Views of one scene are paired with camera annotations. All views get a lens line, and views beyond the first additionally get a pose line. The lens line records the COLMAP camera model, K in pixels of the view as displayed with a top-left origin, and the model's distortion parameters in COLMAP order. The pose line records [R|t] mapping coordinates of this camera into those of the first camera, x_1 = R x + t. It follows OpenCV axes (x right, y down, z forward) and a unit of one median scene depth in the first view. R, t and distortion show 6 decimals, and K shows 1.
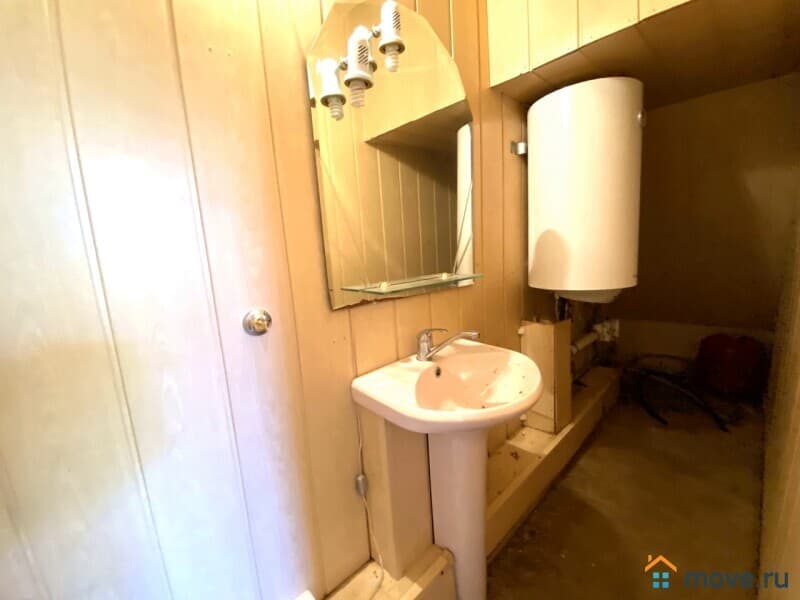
lens RADIAL K [[326.6, 0, 396.6], [0, 326.6, 299.9], [0, 0, 1]] dist [0.007513, -0.012491]
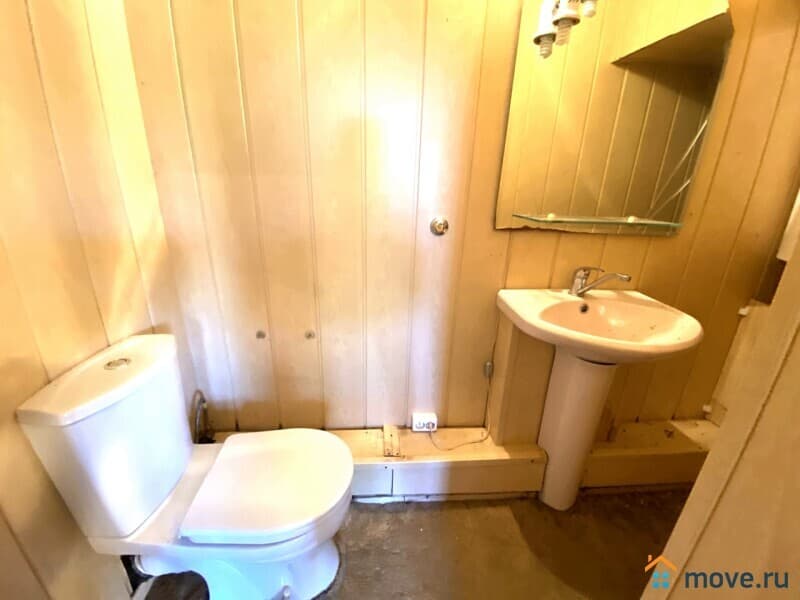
lens RADIAL K [[326.6, 0, 399.6], [0, 326.6, 302.5], [0, 0, 1]] dist [0.007513, -0.012491]
pose [[0.785042, 0.287043, -0.548921, 0.257942], [-0.176979, 0.953152, 0.245317, 0.051069], [0.593622, -0.095437, 0.799065, -0.235143]]
